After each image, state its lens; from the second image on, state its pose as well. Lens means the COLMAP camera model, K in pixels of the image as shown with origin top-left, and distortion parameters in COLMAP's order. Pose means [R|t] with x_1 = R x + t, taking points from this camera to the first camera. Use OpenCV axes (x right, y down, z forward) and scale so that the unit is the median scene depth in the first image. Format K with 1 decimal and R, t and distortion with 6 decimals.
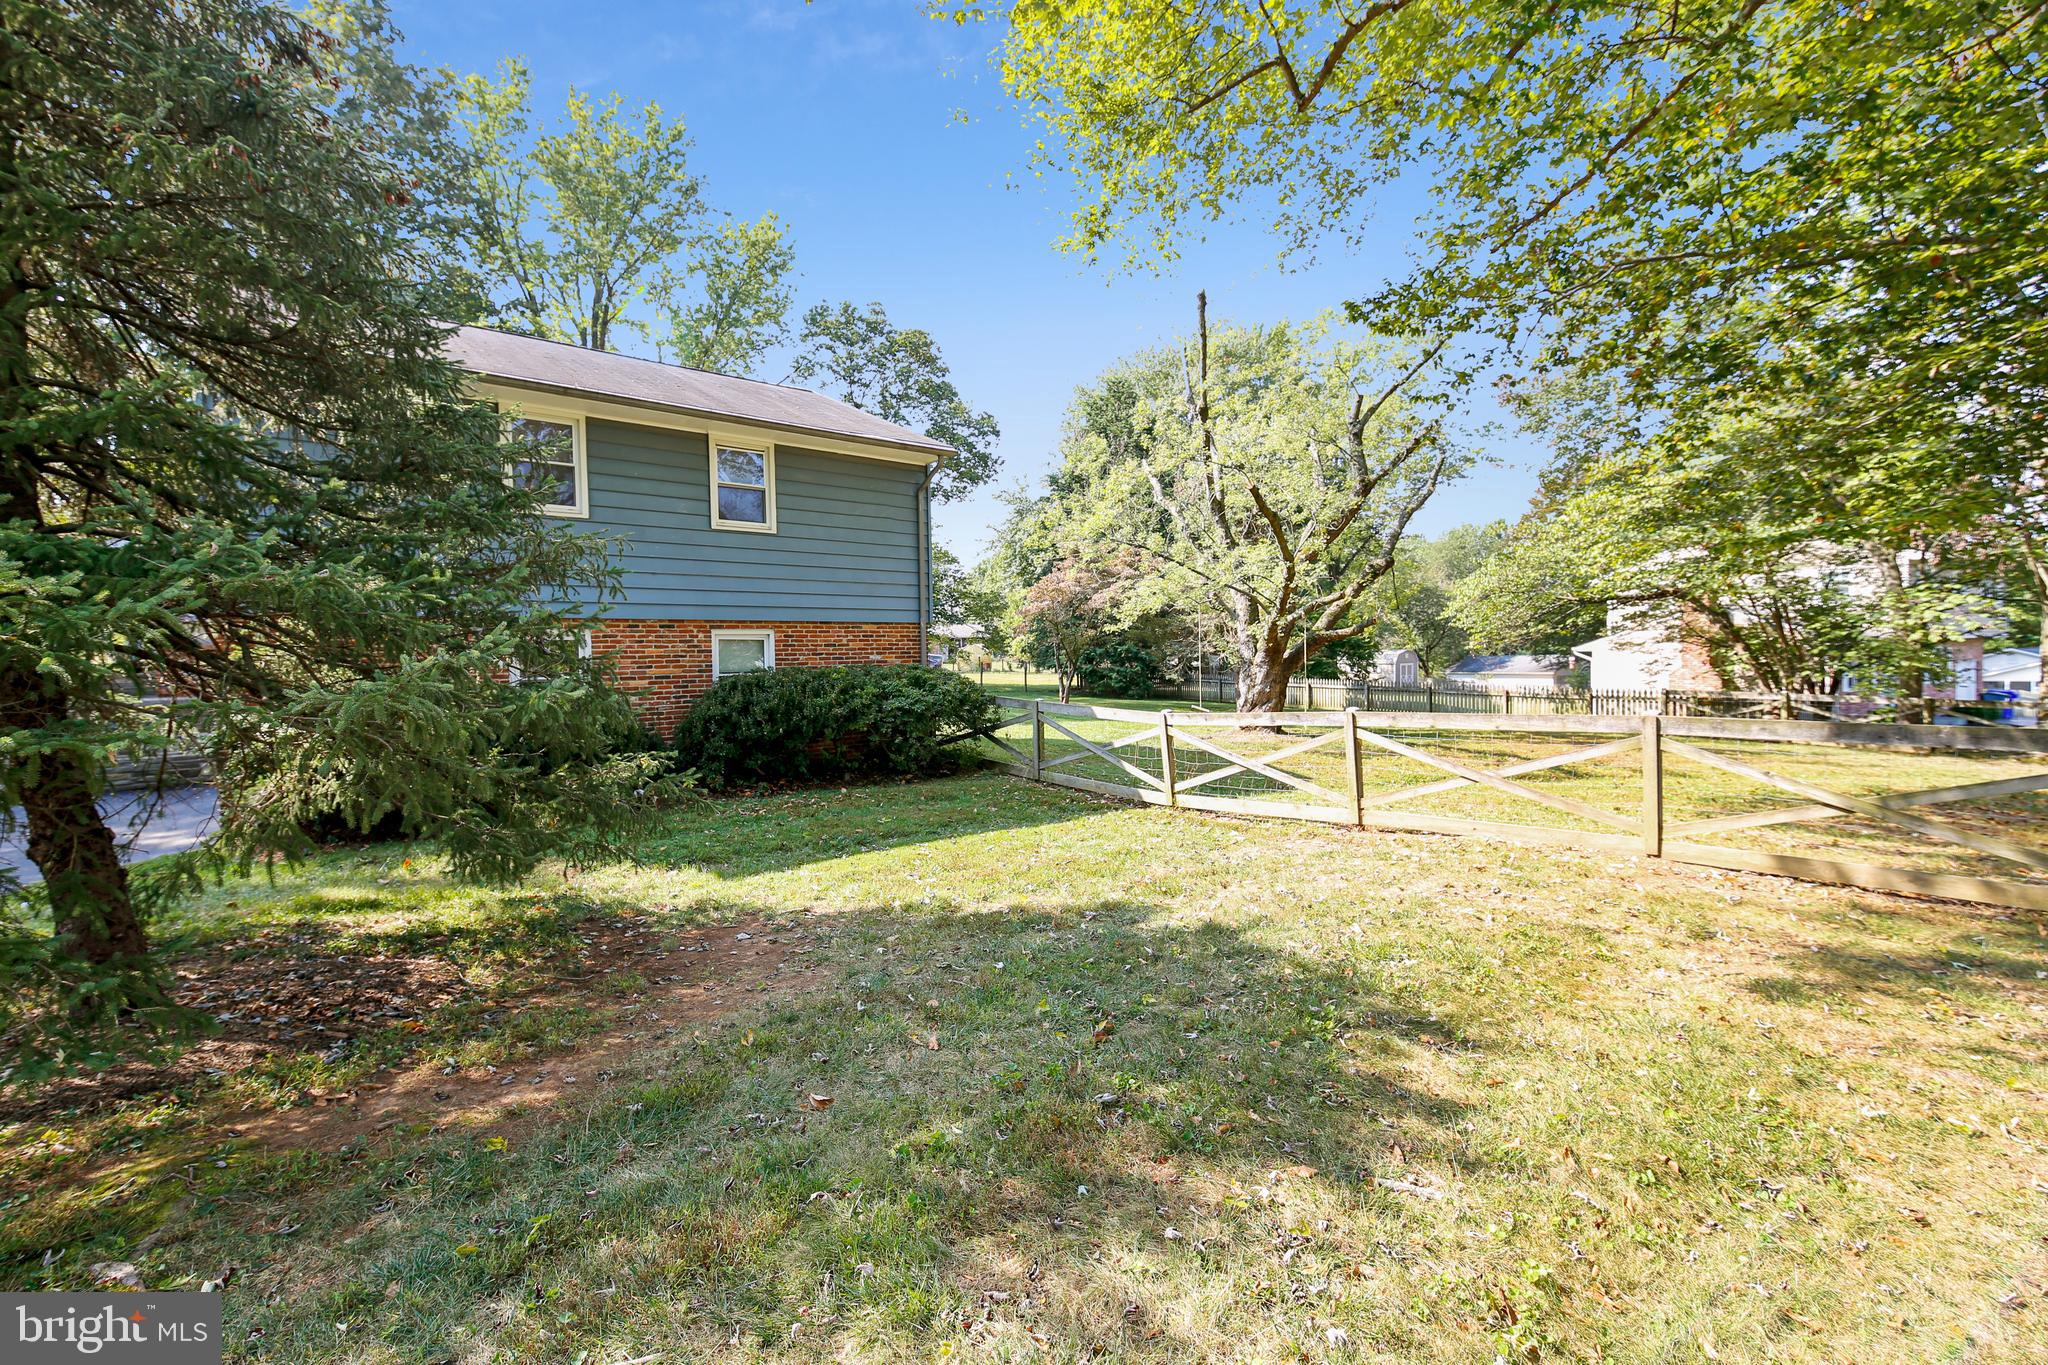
lens RADIAL K [[904.3, 0, 1024.0], [0, 904.3, 682.5], [0, 0, 1]] dist [-0.000498, -0.000043]
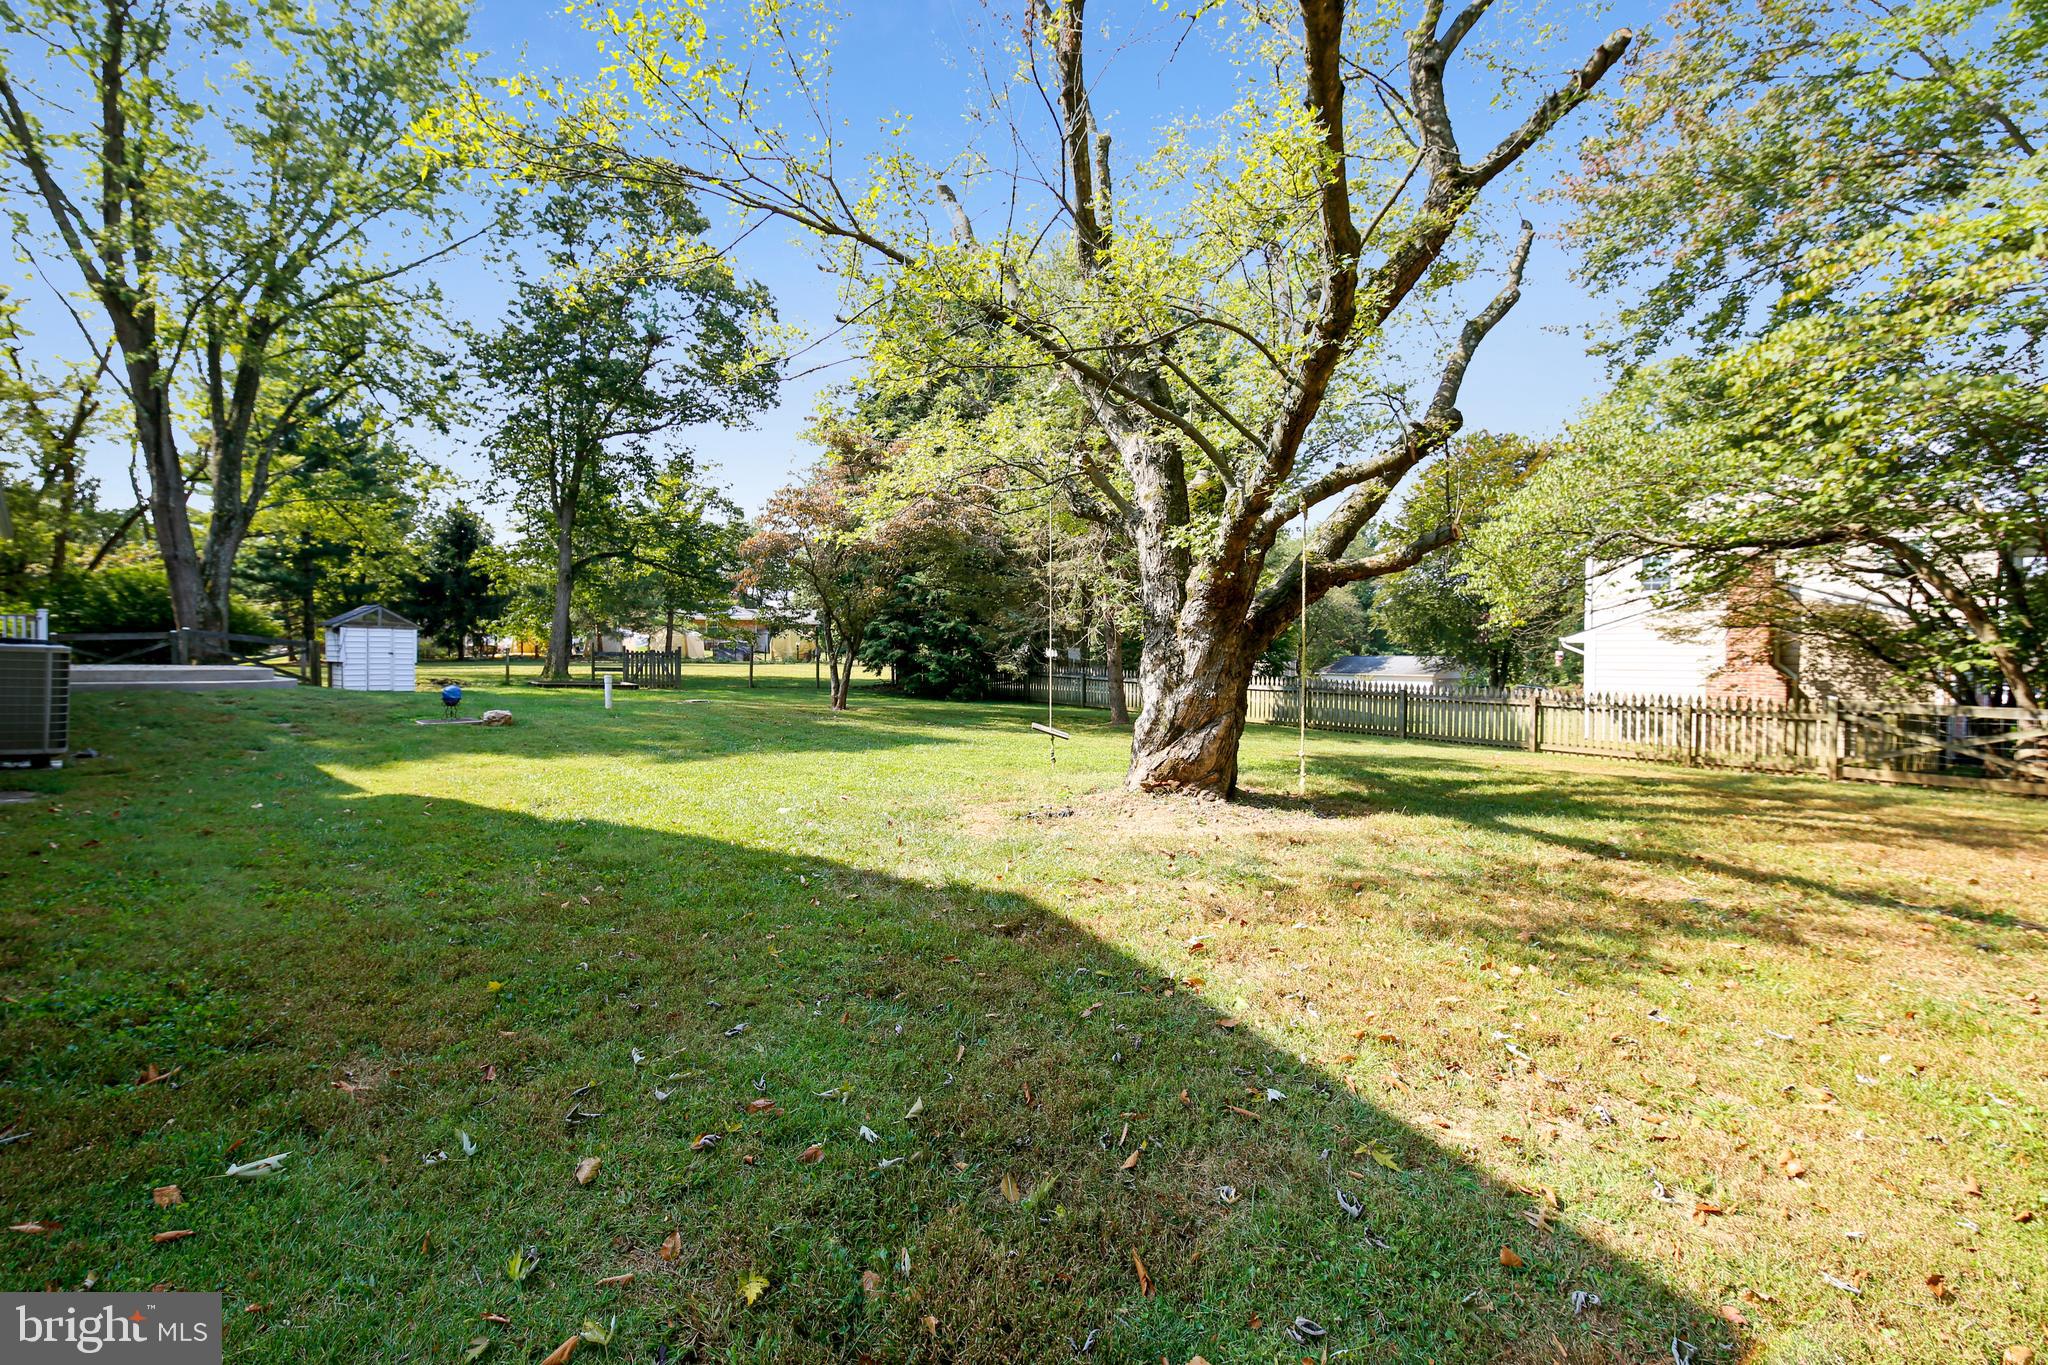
lens RADIAL K [[904.3, 0, 1024.0], [0, 904.3, 682.5], [0, 0, 1]] dist [-0.000498, -0.000043]
pose [[0.987668, 0.015649, 0.155778, 0.122058], [-0.016400, 0.999859, 0.003533, 0.003035], [-0.155701, -0.006044, 0.987786, 0.600995]]
